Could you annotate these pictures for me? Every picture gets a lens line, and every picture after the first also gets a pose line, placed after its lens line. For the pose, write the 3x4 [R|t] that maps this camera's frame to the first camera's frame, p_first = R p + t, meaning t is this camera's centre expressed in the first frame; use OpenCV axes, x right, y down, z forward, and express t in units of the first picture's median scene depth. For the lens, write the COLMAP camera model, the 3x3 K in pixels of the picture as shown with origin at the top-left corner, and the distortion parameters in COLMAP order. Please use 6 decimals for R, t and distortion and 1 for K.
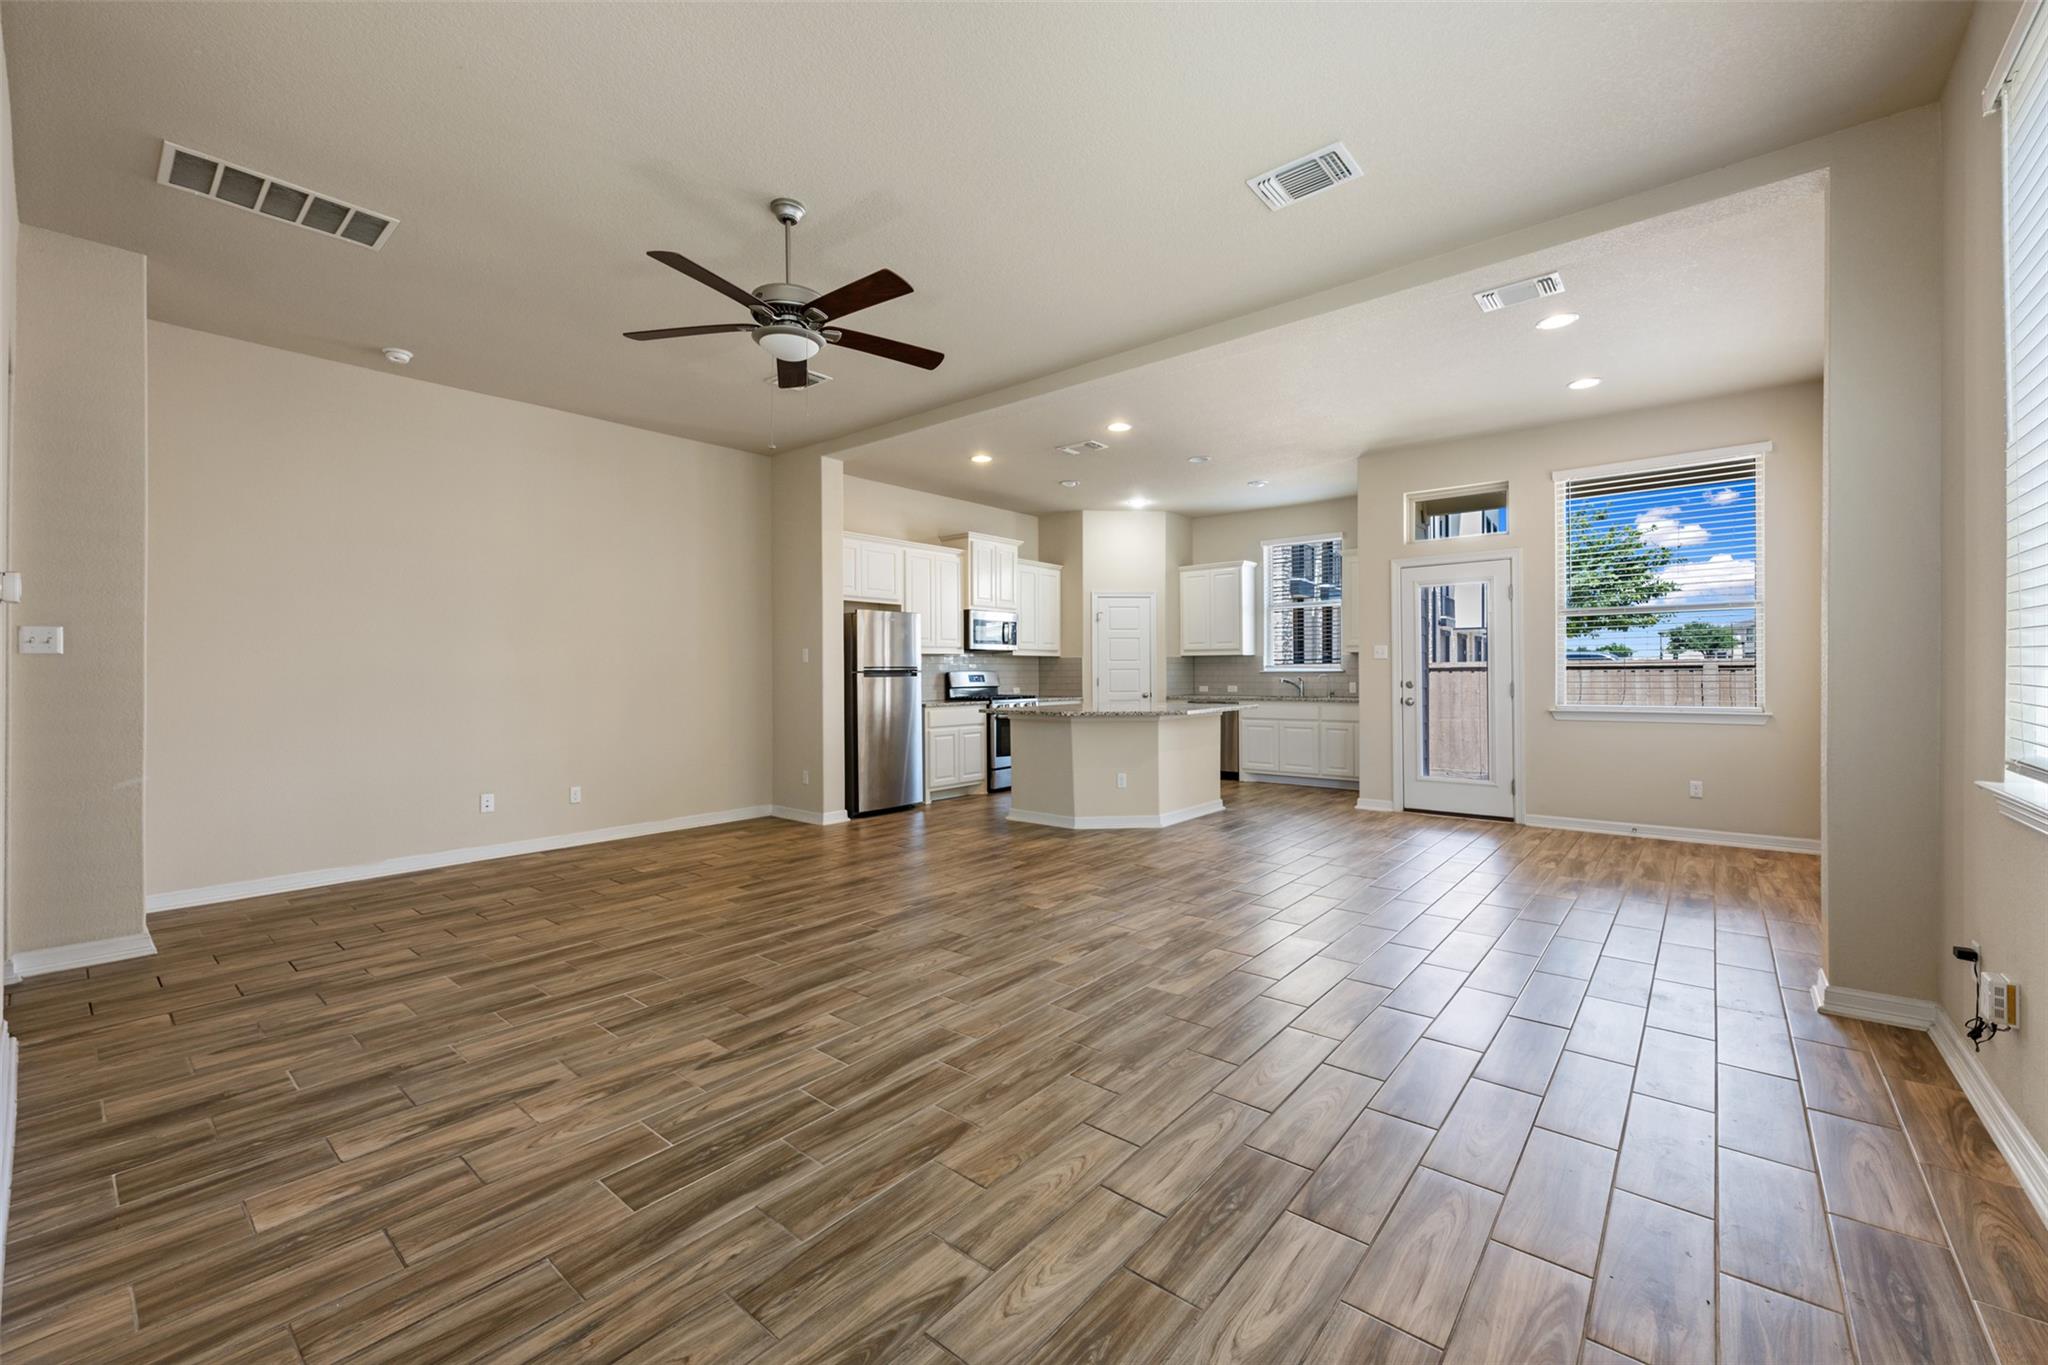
lens RADIAL K [[813.3, 0, 1024.0], [0, 813.3, 682.5], [0, 0, 1]] dist [0.000213, -0.000250]
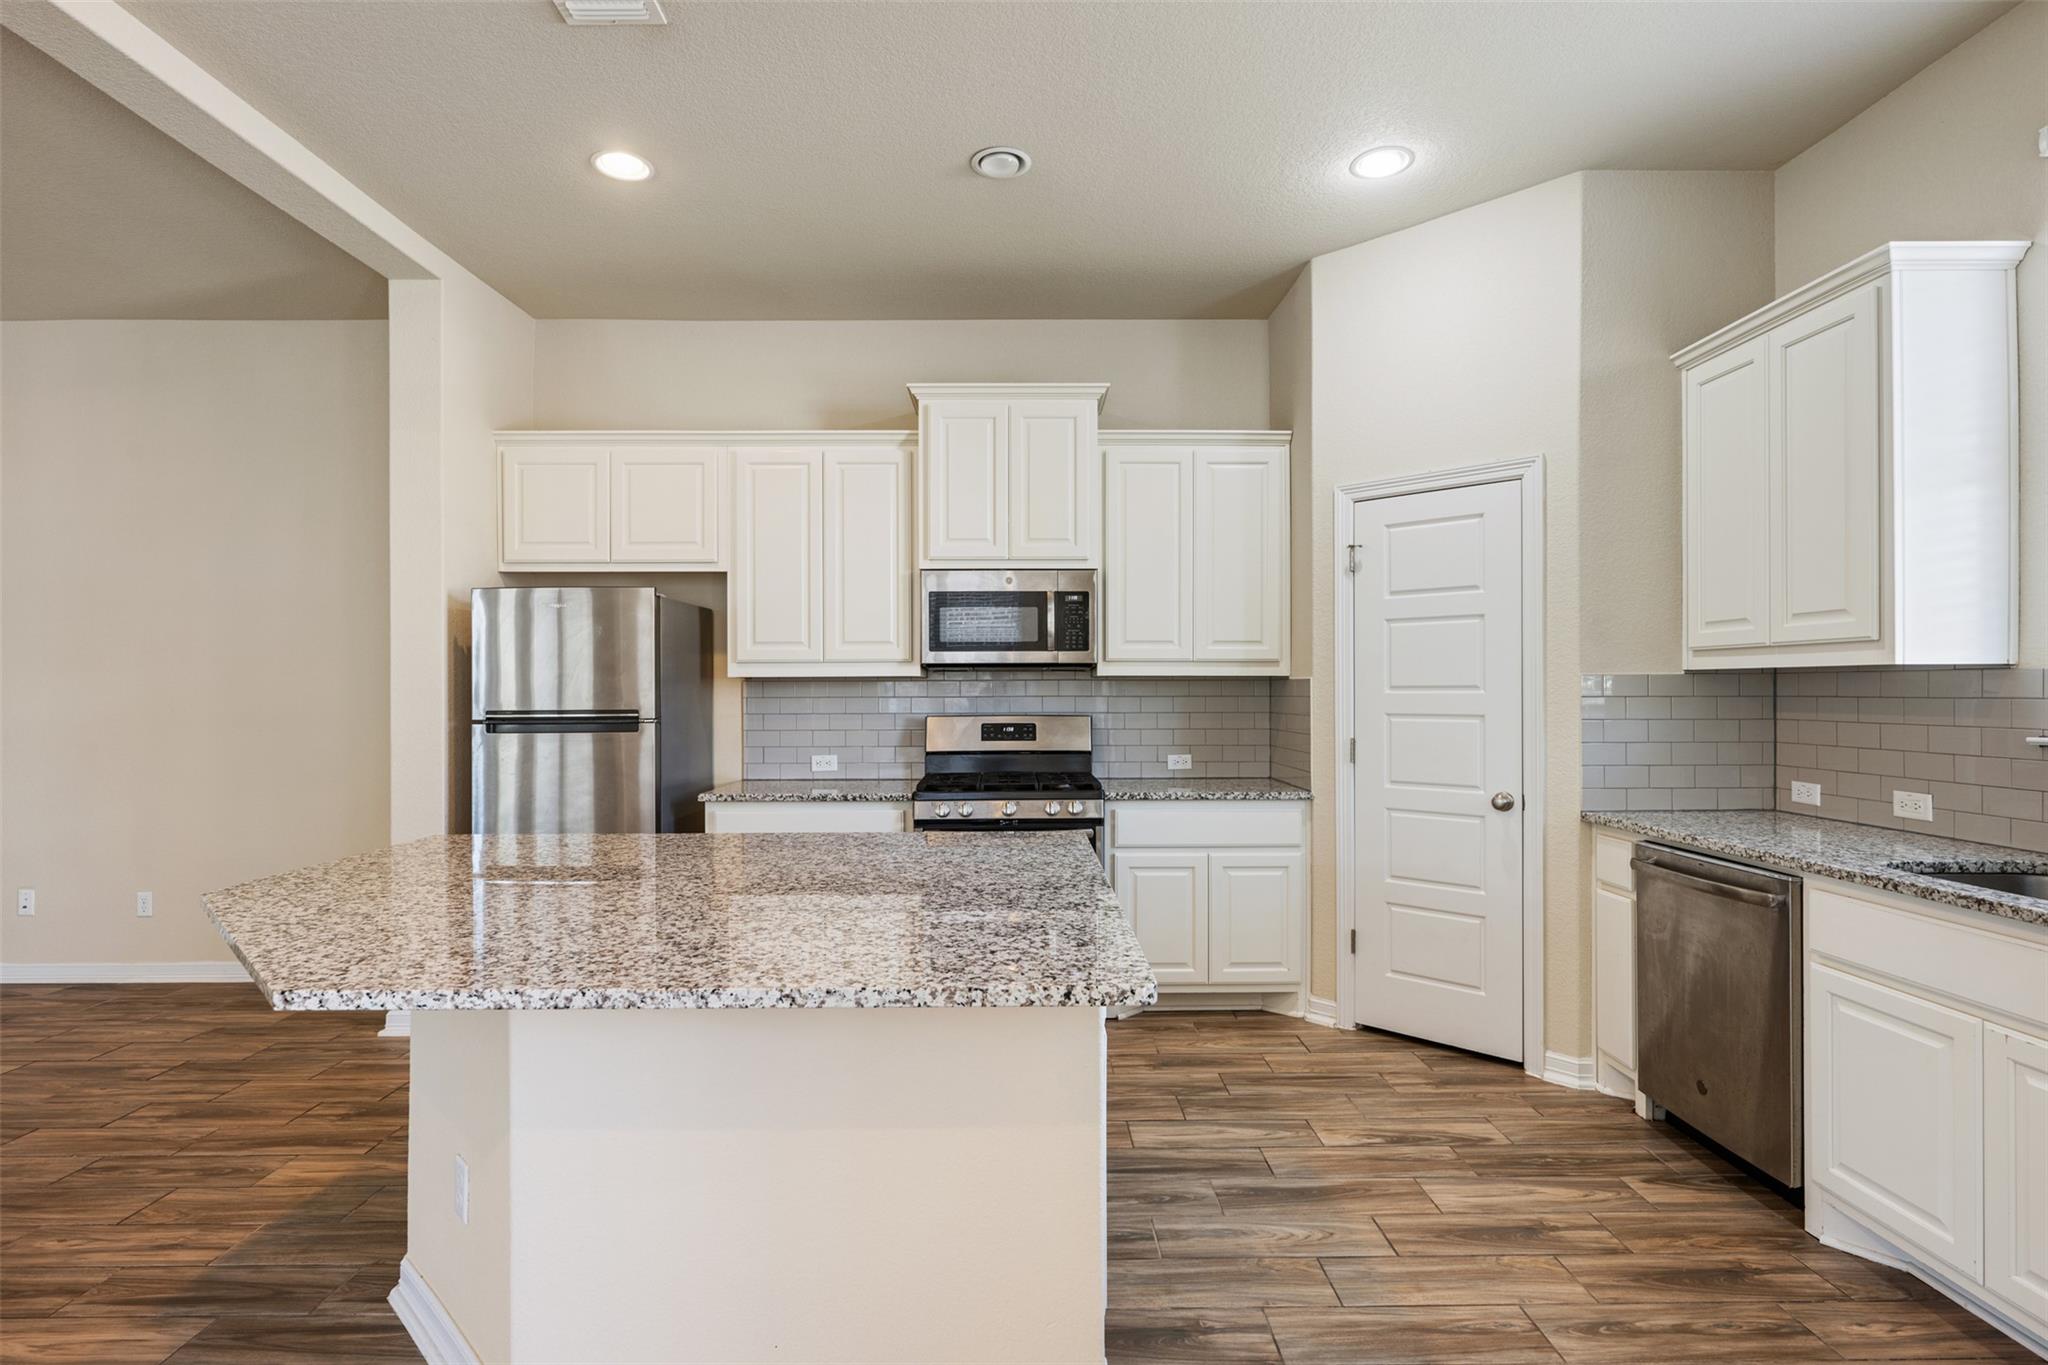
lens RADIAL K [[1004.0, 0, 1024.0], [0, 1004.0, 682.5], [0, 0, 1]] dist [-0.001239, -0.000001]
pose [[0.658281, 0.001086, -0.752772, 0.842259], [-0.010740, 0.999911, -0.007949, -0.065274], [0.752696, 0.013317, 0.658234, 1.640159]]
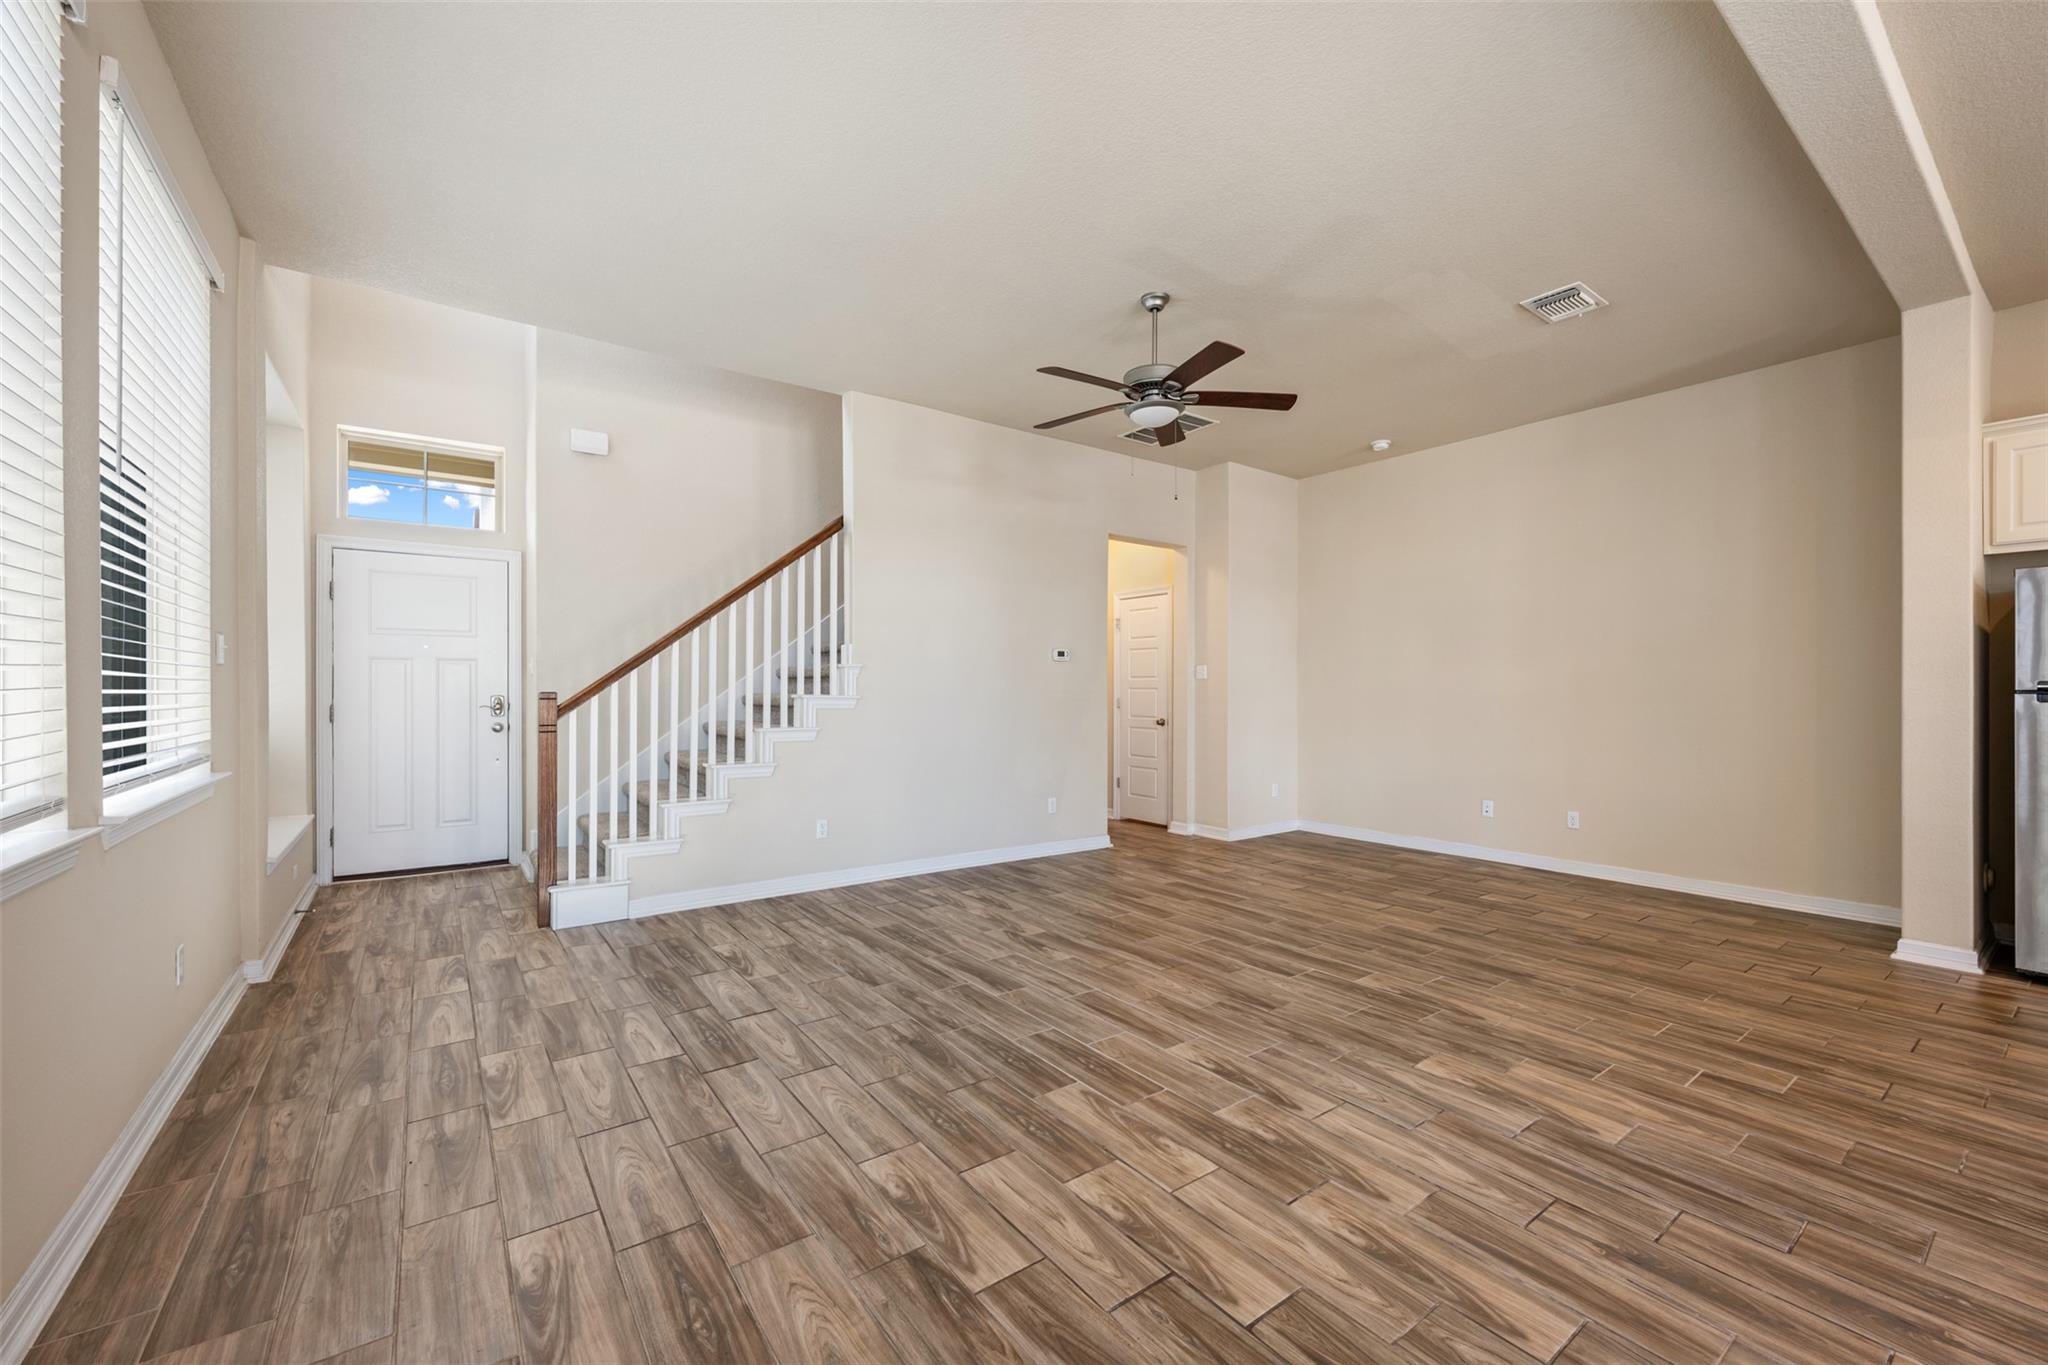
lens RADIAL K [[813.3, 0, 1024.0], [0, 813.3, 682.5], [0, 0, 1]] dist [0.000213, -0.000250]
pose [[-0.231624, -0.003444, -0.972799, 0.826758], [-0.014036, 0.999901, -0.000198, -0.017100], [0.972704, 0.013609, -0.231650, 0.986497]]
